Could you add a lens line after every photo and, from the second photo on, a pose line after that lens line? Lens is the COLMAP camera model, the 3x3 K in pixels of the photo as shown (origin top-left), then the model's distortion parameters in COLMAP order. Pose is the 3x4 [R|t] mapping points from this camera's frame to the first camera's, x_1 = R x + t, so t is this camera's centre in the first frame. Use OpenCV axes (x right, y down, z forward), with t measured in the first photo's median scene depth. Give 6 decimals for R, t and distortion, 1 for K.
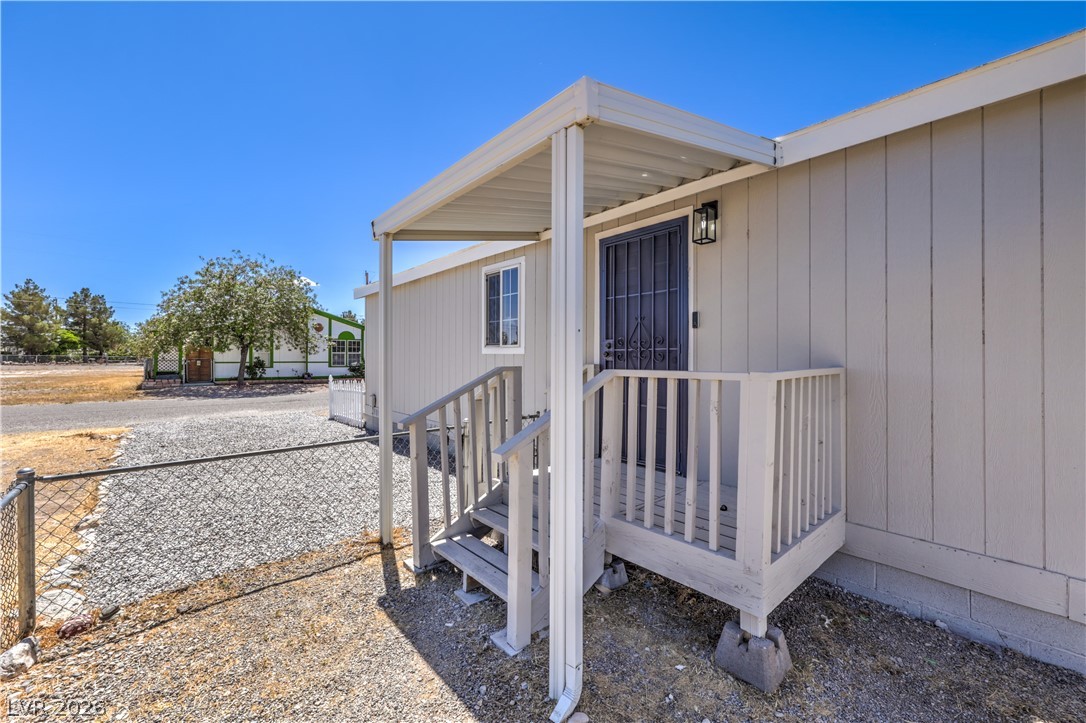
lens RADIAL K [[446.6, 0, 542.2], [0, 446.6, 358.7], [0, 0, 1]] dist [-0.000178, 0.000164]
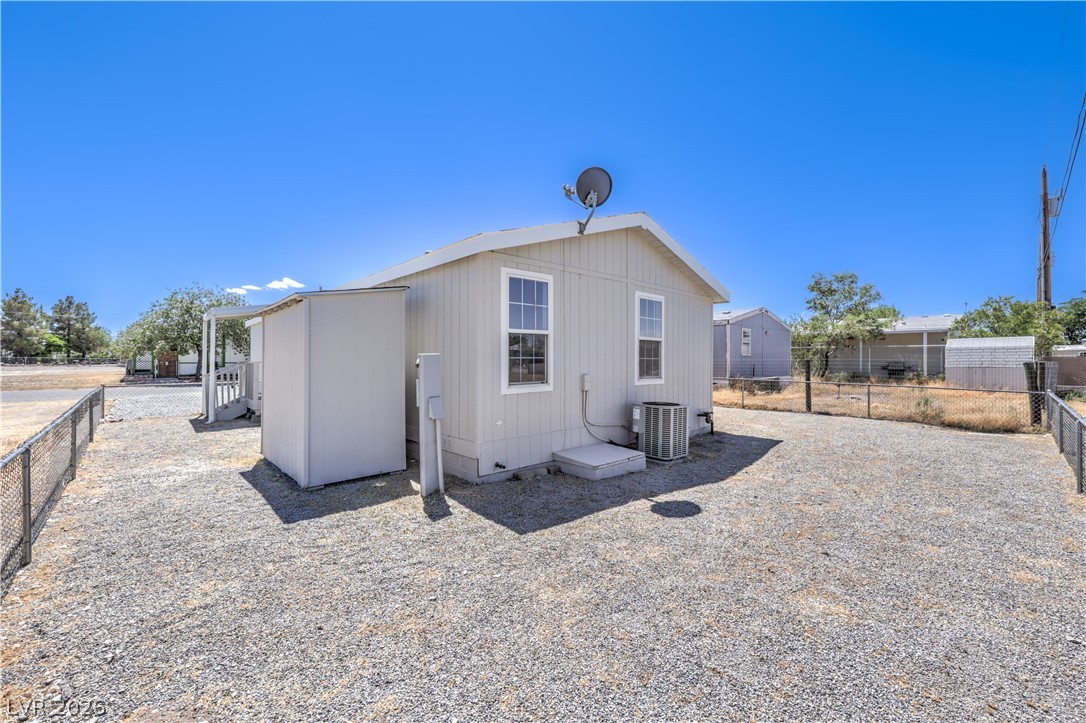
lens RADIAL K [[452.6, 0, 547.4], [0, 452.6, 360.1], [0, 0, 1]] dist [-0.000919, 0.000029]
pose [[0.999660, 0.002567, 0.025931, 0.133839], [-0.002451, 0.999987, -0.004491, 0.001218], [-0.025943, 0.004425, 0.999654, -0.153950]]
